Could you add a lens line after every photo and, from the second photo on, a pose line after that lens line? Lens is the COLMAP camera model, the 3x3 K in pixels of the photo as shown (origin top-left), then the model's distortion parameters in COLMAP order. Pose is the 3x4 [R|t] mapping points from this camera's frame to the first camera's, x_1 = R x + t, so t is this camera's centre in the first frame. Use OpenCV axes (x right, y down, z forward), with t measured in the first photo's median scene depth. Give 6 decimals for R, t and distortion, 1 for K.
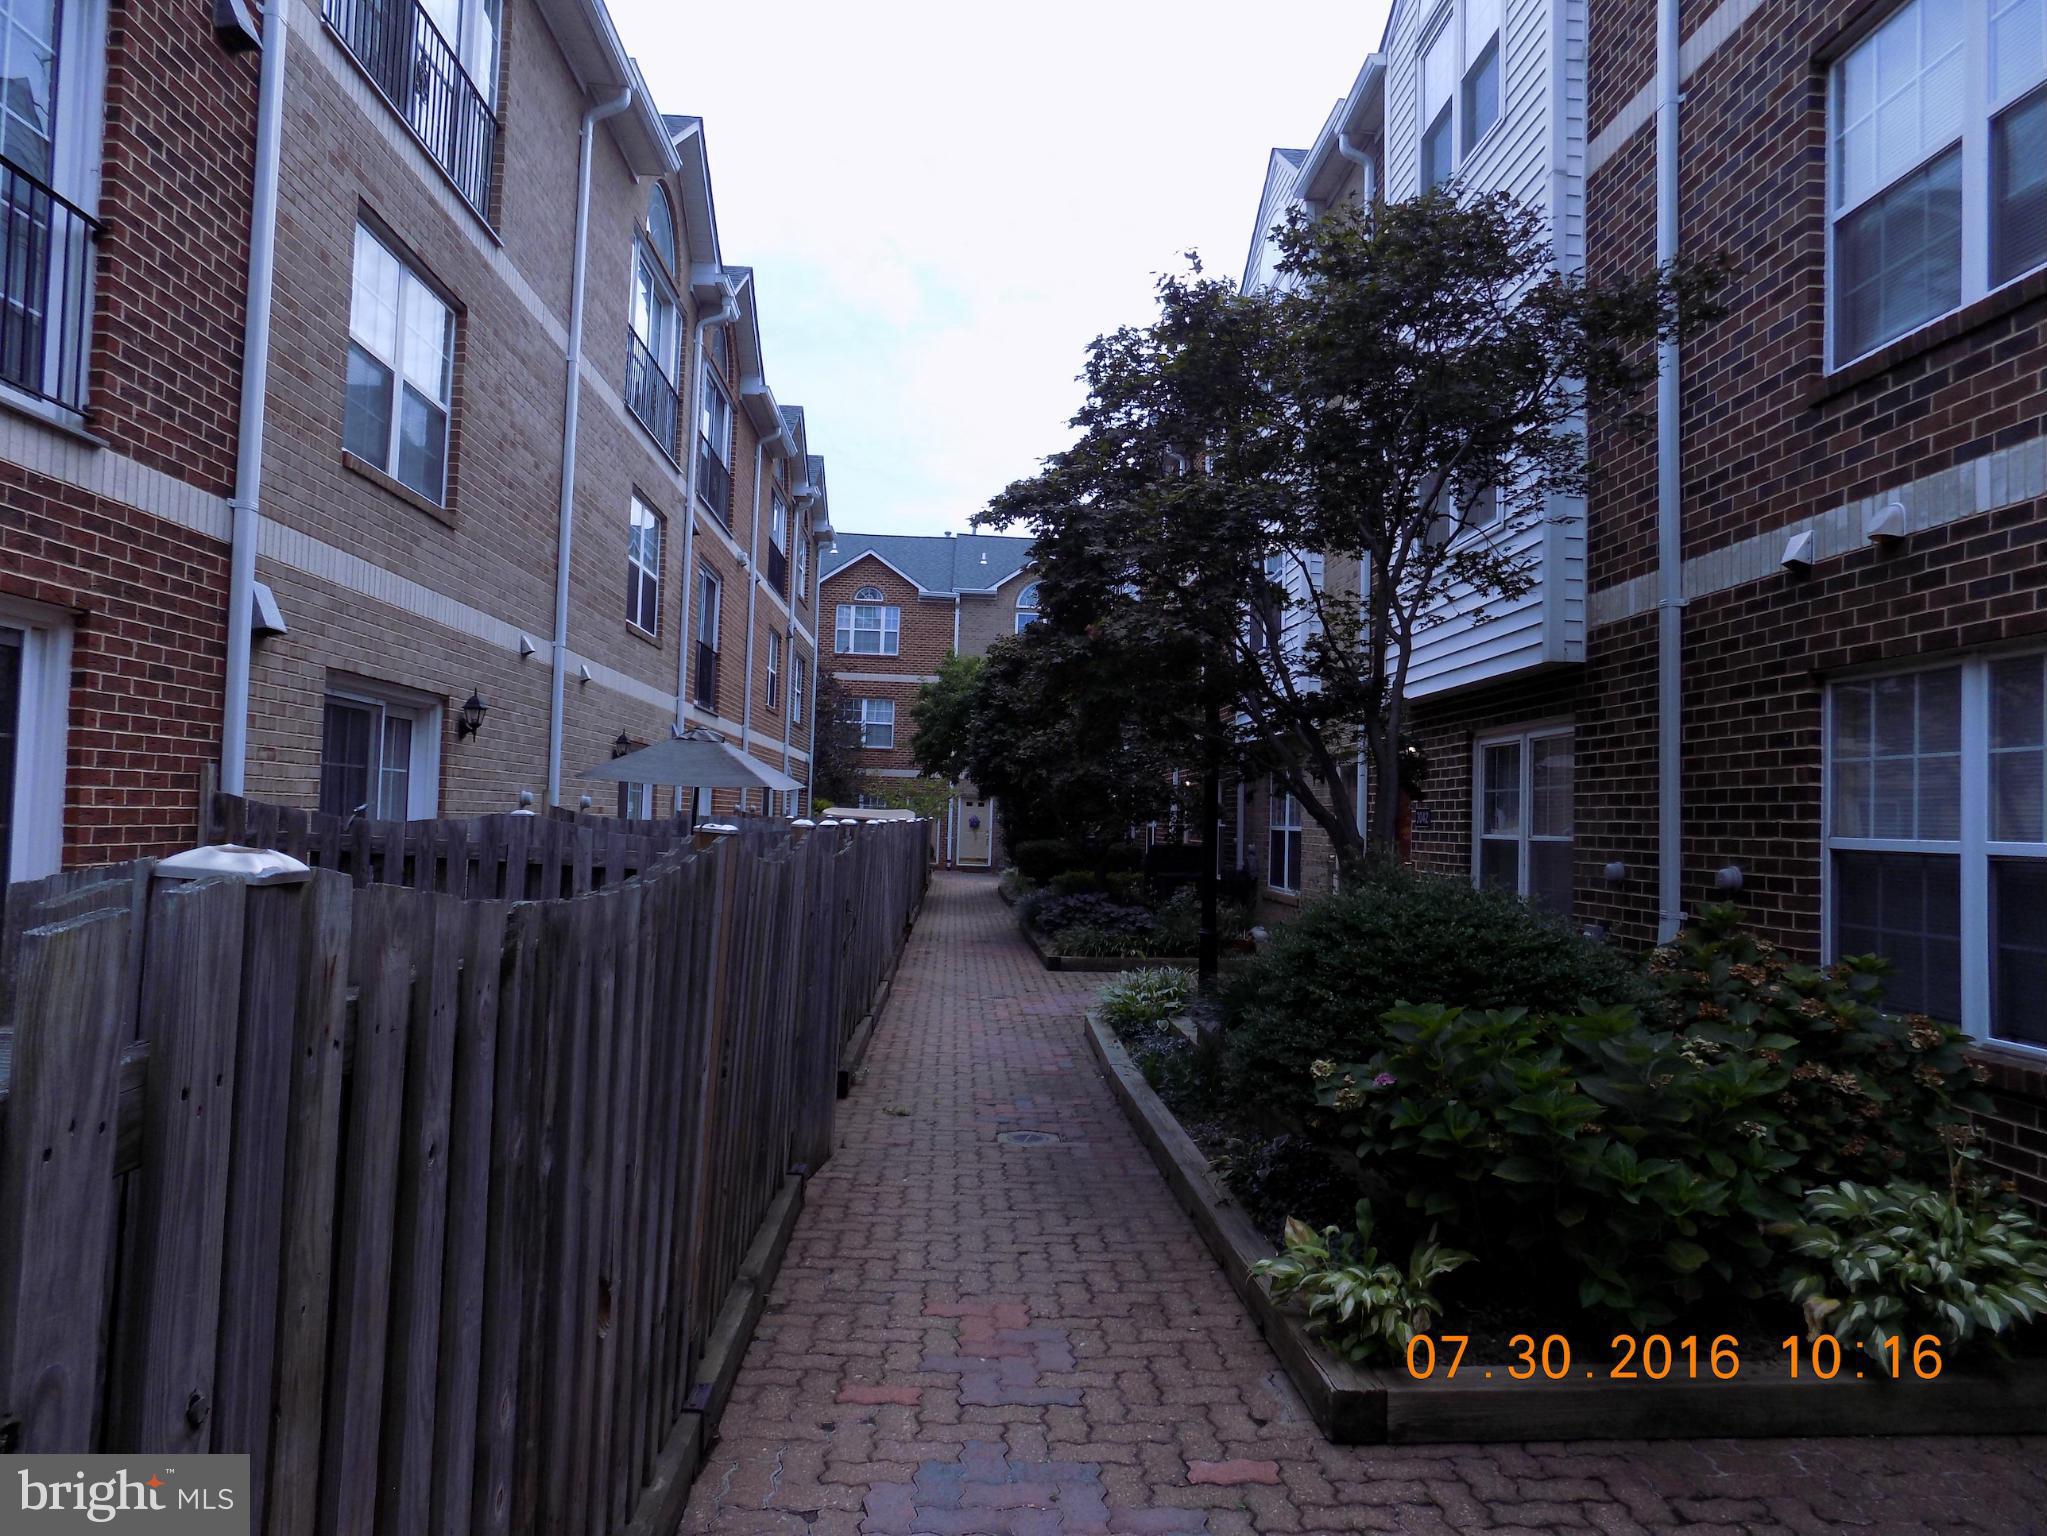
lens RADIAL K [[1391.2, 0, 1023.5], [0, 1391.2, 768.0], [0, 0, 1]] dist [-0.078561, 0.083500]
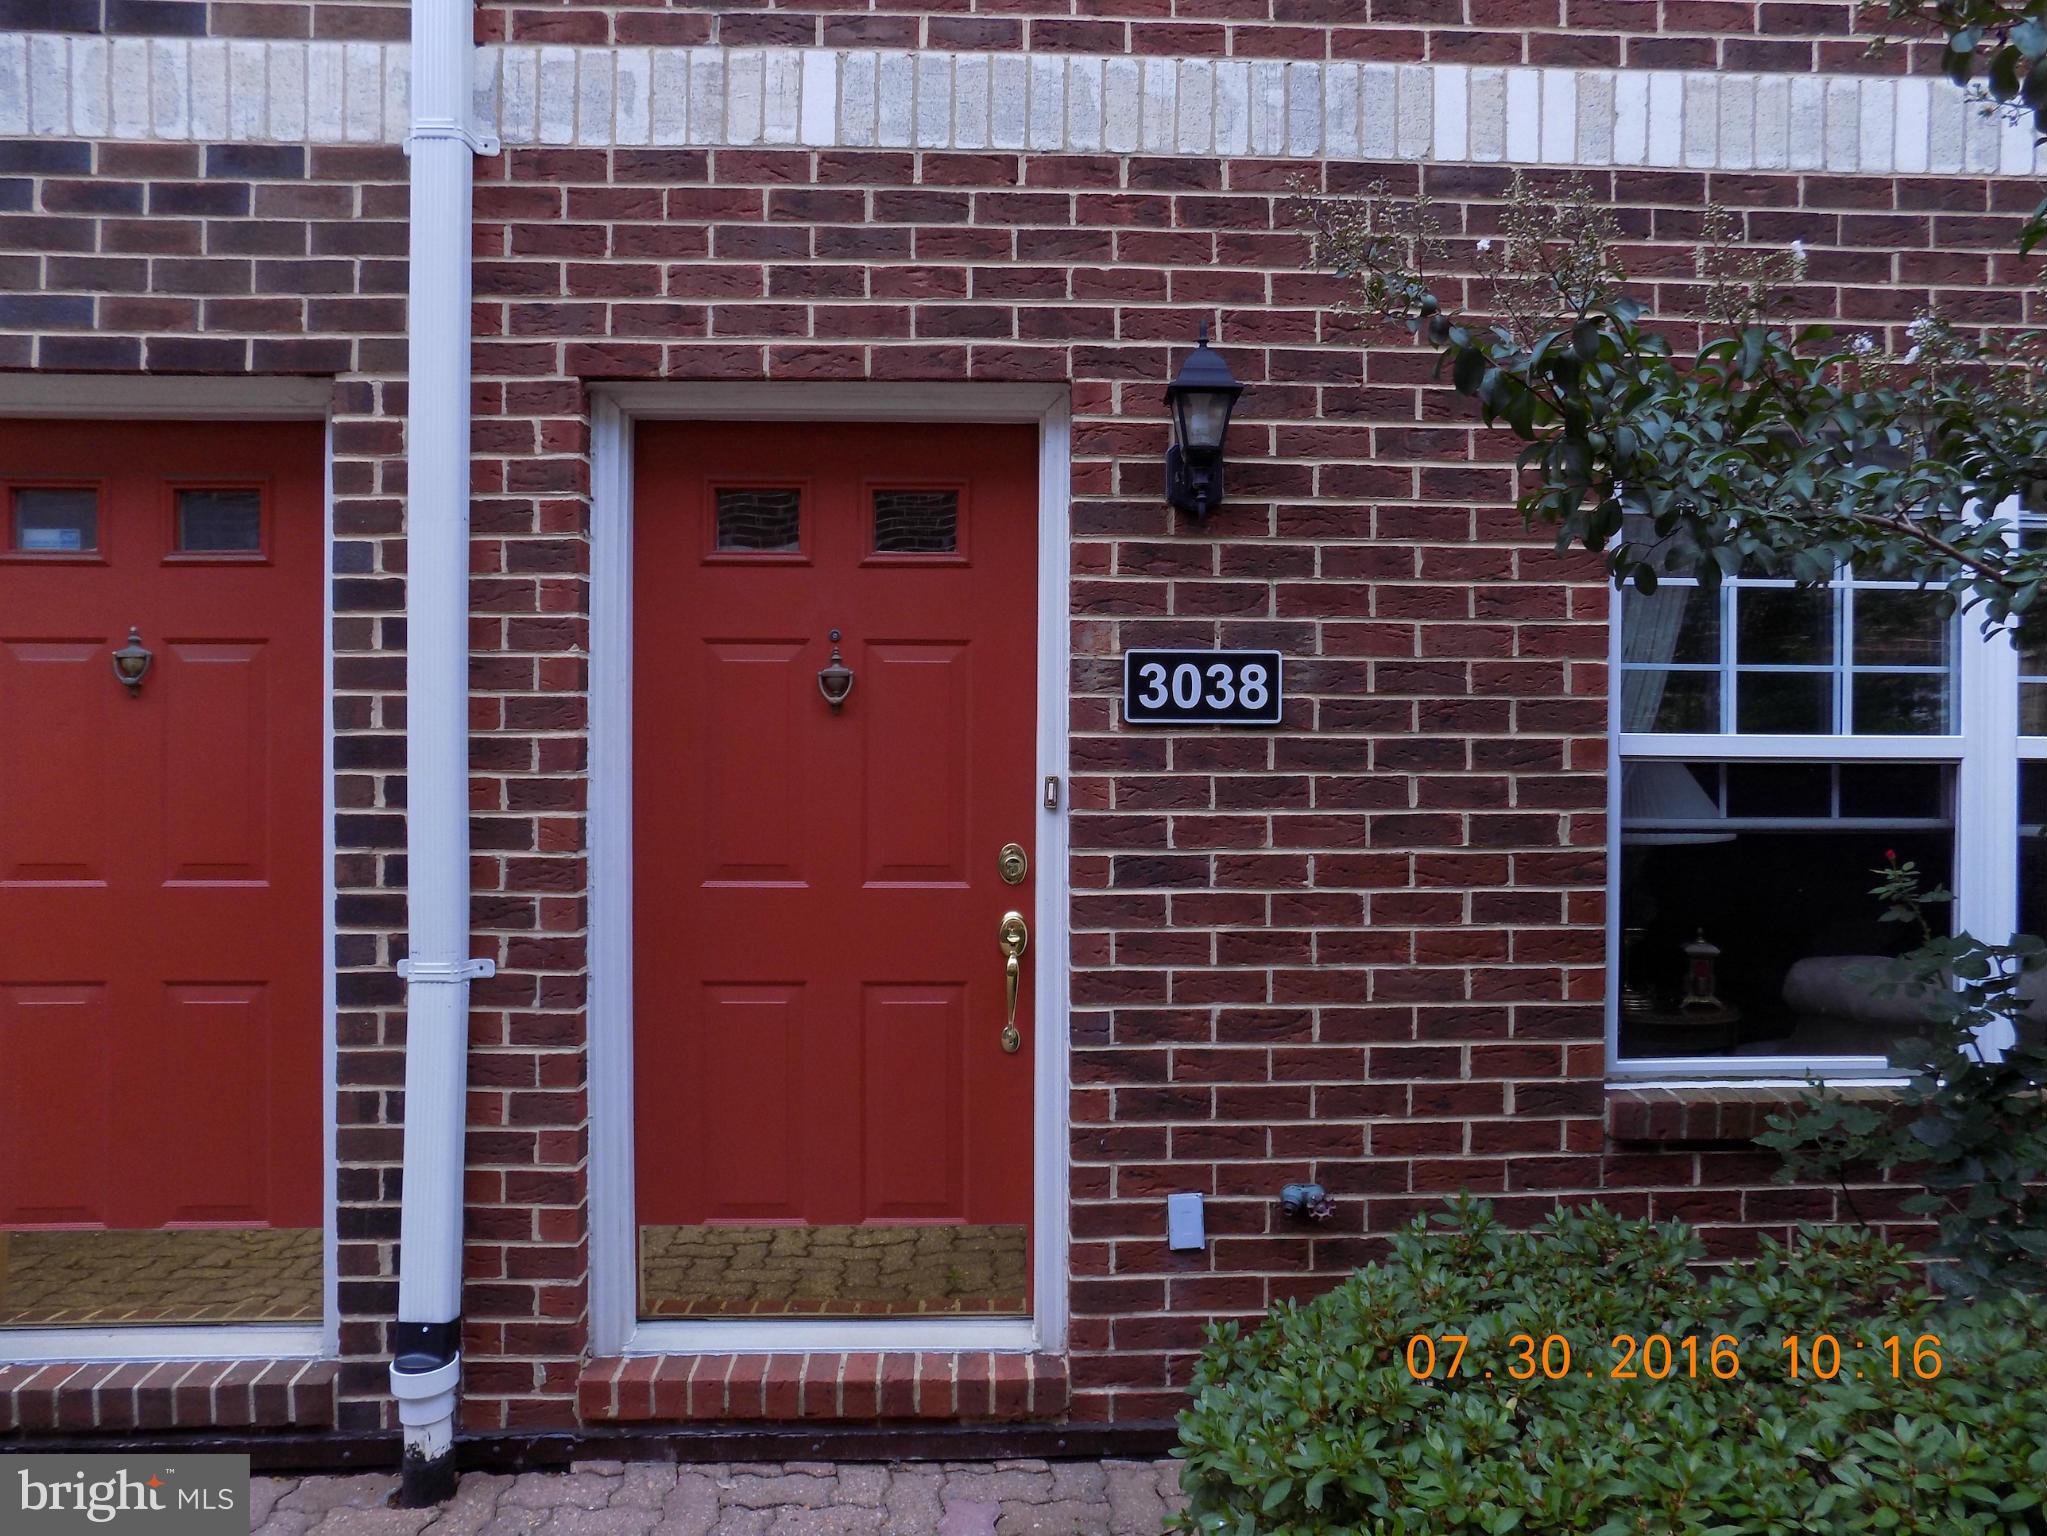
lens RADIAL K [[1715.8, 0, 1070.0], [0, 1715.8, 768.0], [0, 0, 1]] dist [-0.006495, 0.179354]
pose [[0.000237, -0.050853, 0.998706, -0.036966], [-0.040058, 0.997904, 0.050822, 0.033972], [-0.999197, -0.040019, -0.001801, 0.986168]]
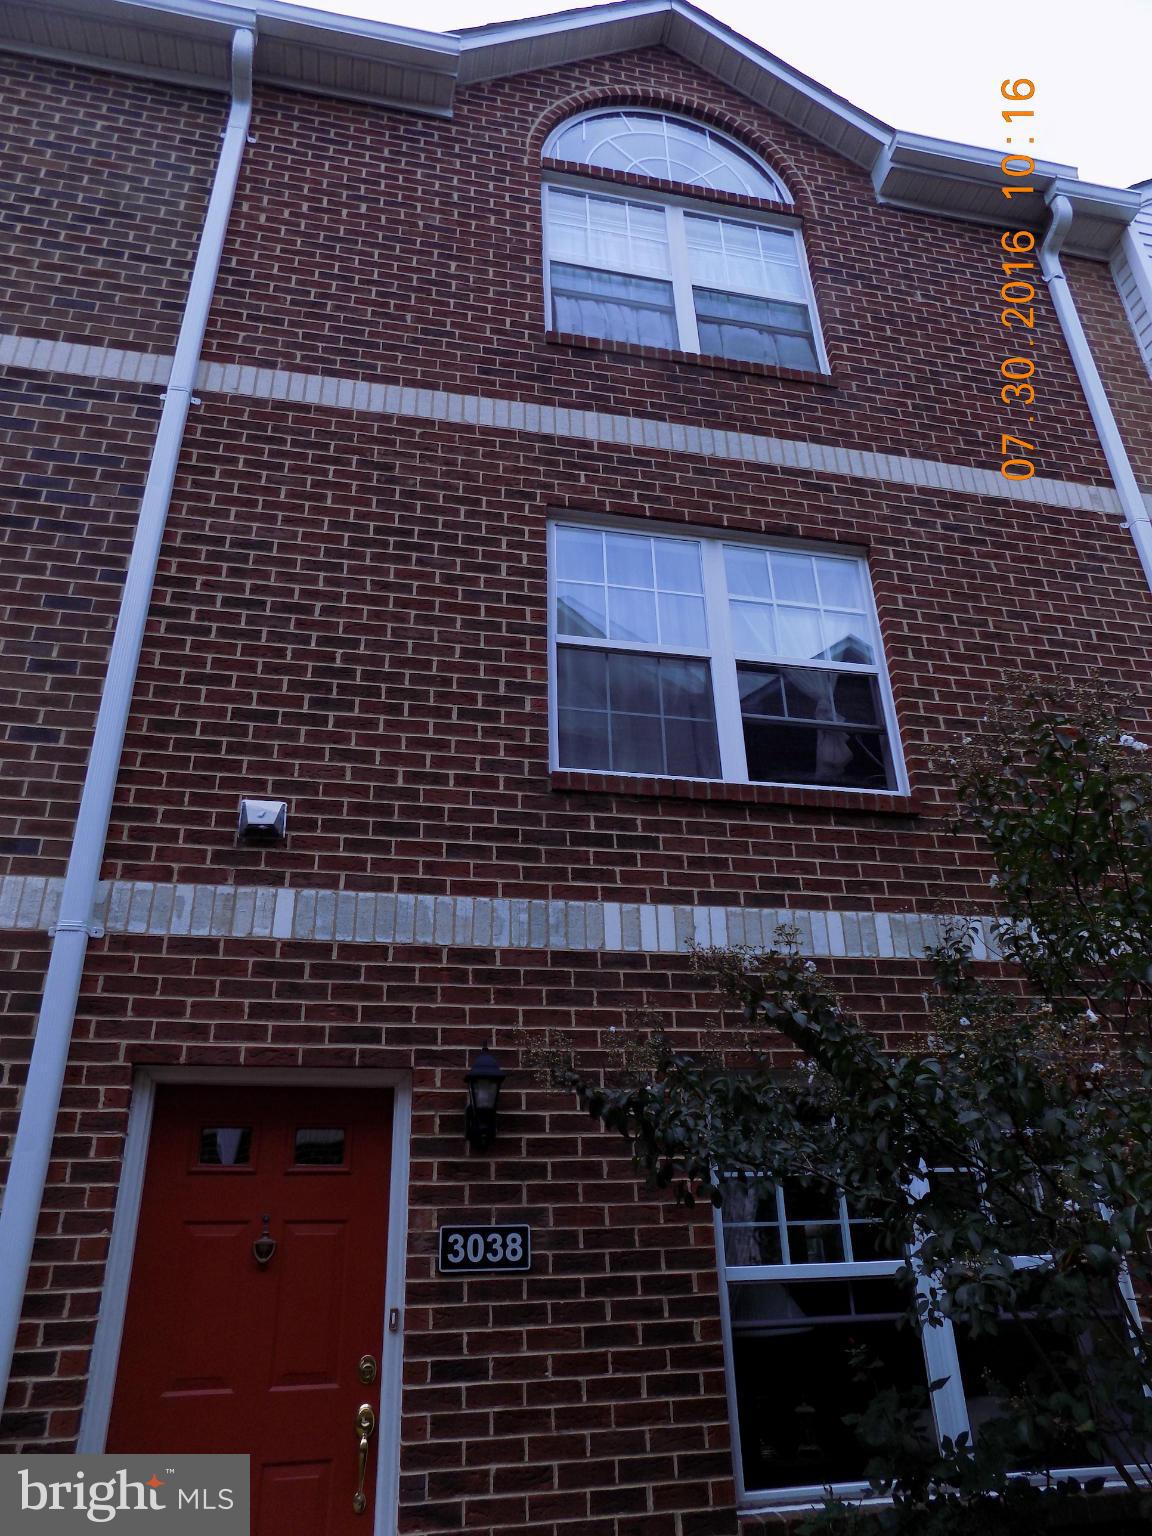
lens RADIAL K [[1043.9, 0, 576.0], [0, 1043.9, 768.0], [0, 0, 1]] dist [-0.078561, 0.083500]
pose [[-0.147190, 0.405024, 0.902381, -0.105402], [-0.012574, 0.911477, -0.411158, 0.026908], [-0.989028, -0.071865, -0.129068, 0.986442]]
